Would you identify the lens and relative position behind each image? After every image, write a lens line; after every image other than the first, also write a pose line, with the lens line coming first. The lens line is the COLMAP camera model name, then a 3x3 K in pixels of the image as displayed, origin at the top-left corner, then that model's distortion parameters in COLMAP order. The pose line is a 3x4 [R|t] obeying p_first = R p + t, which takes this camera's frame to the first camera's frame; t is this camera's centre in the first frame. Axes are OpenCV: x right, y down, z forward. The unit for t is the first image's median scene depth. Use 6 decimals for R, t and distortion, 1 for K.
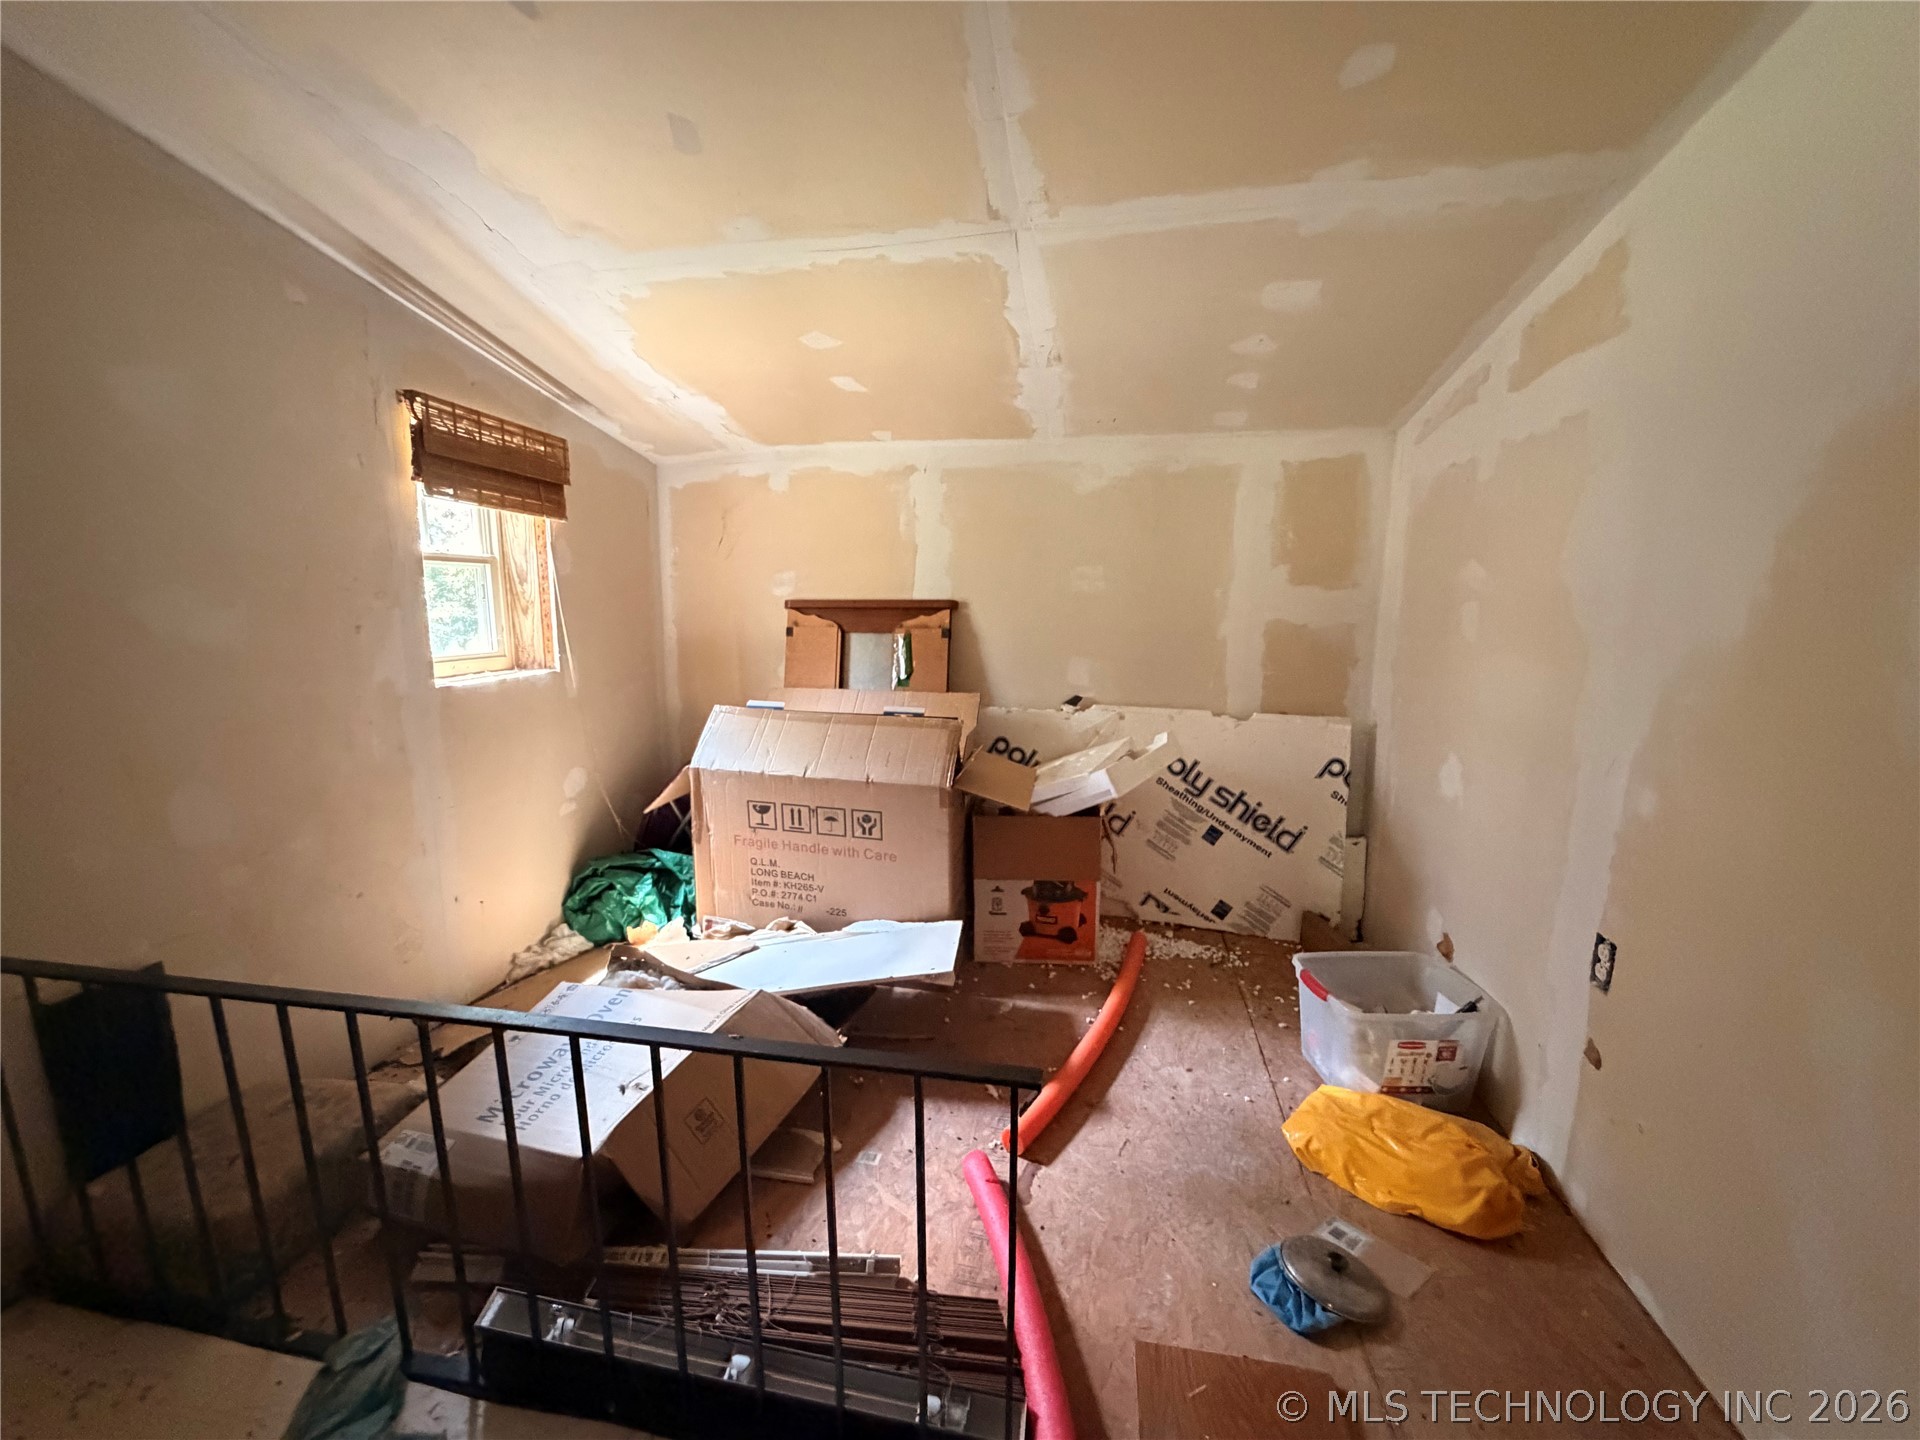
lens RADIAL K [[767.2, 0, 959.1], [0, 767.2, 724.2], [0, 0, 1]] dist [0.001186, -0.000163]
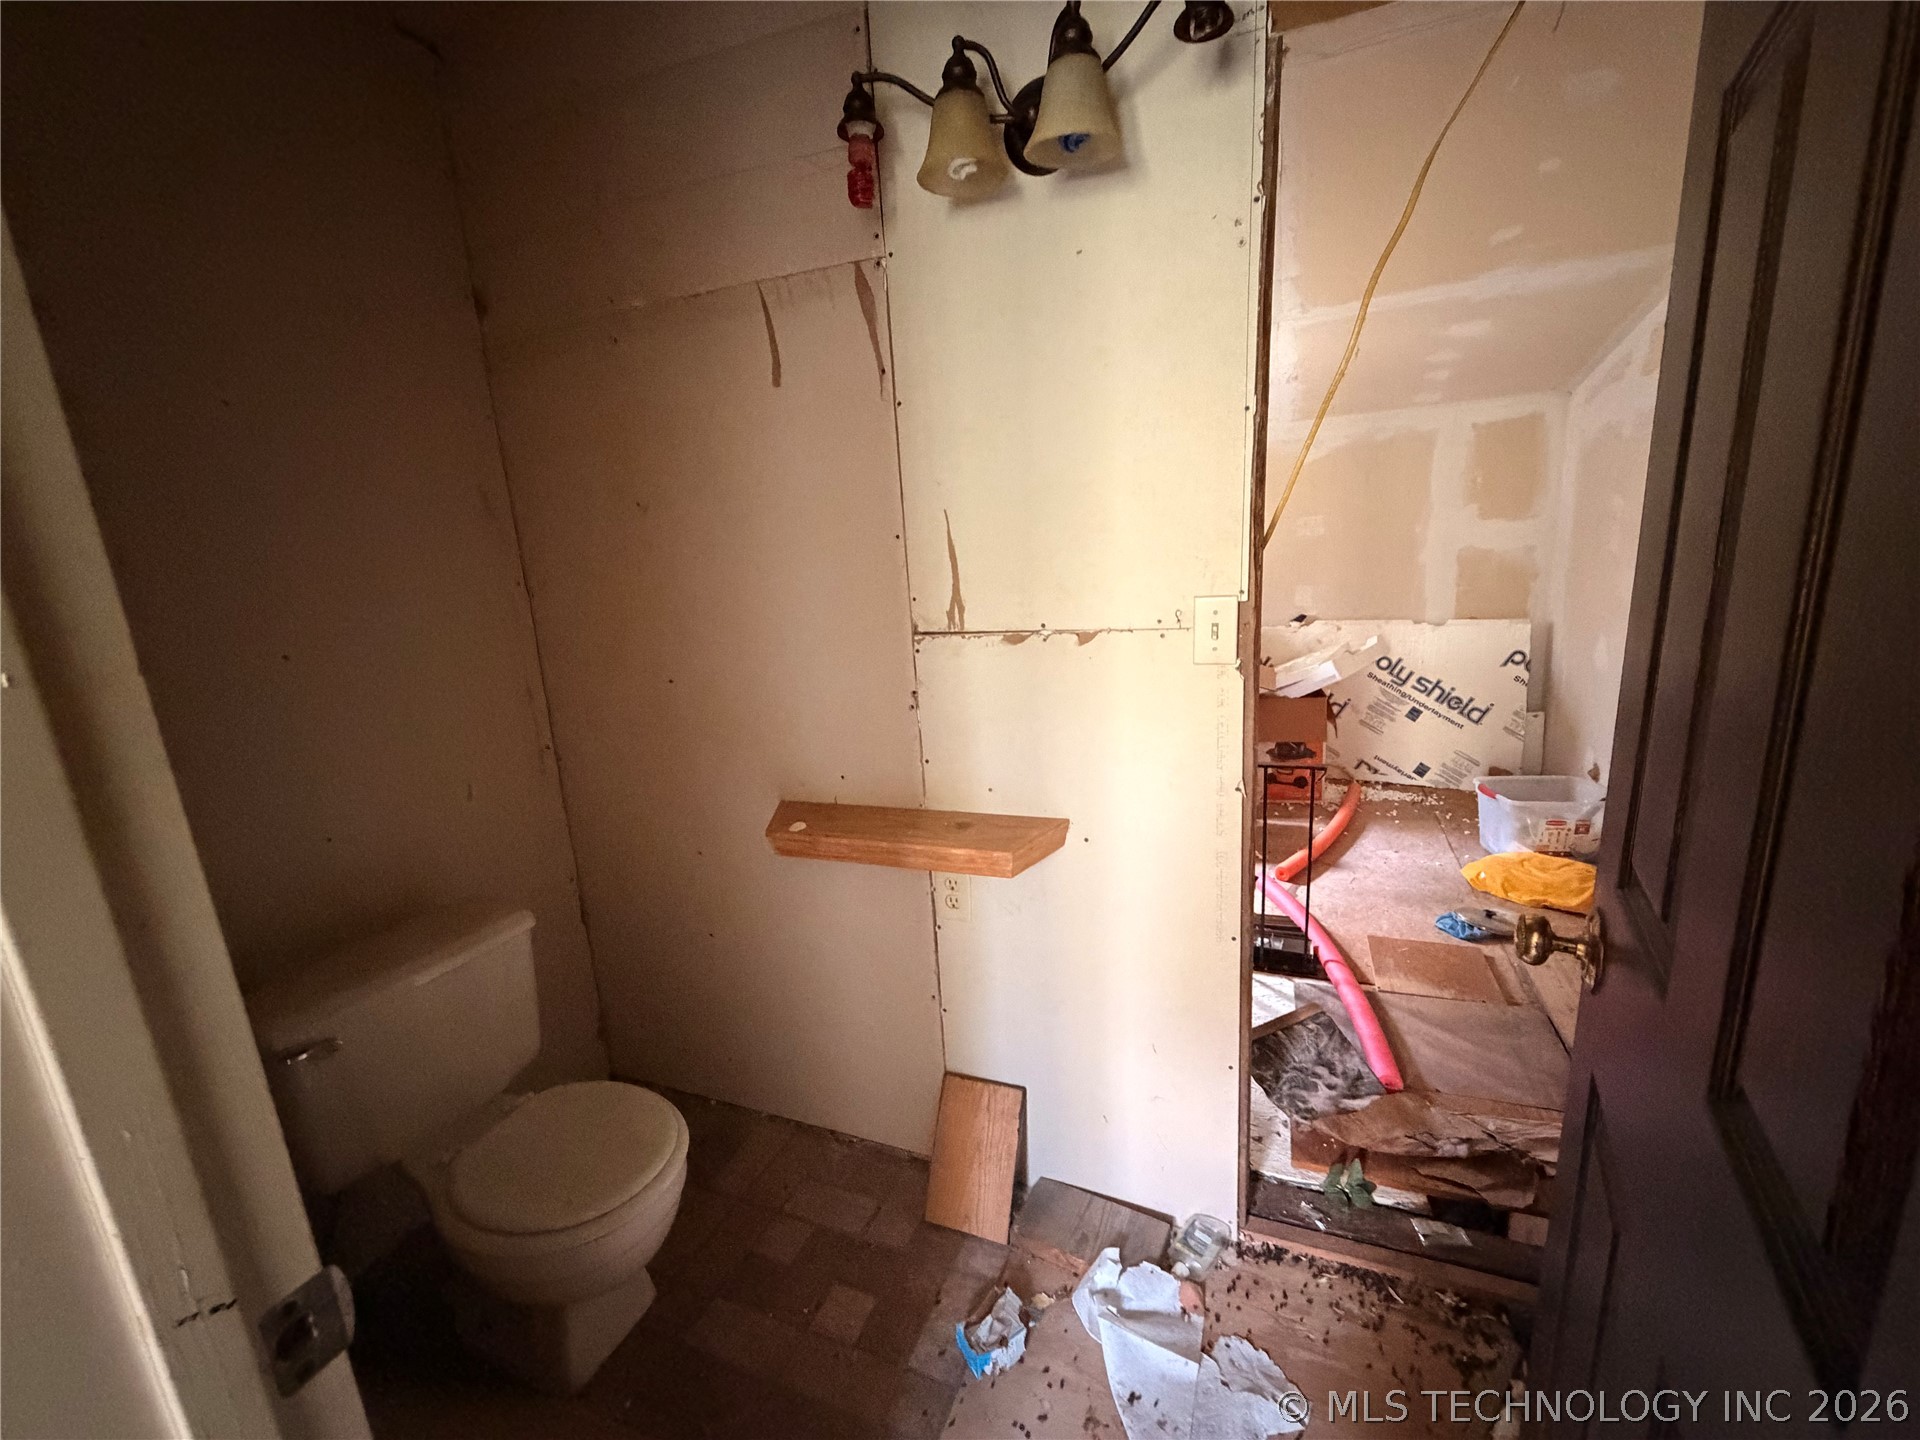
lens RADIAL K [[767.2, 0, 959.8], [0, 767.2, 722.7], [0, 0, 1]] dist [0.001186, -0.000163]
pose [[0.975406, -0.023355, -0.219177, -0.150613], [0.036539, 0.997746, 0.056291, 0.057919], [0.217368, -0.062915, 0.974060, -0.481340]]
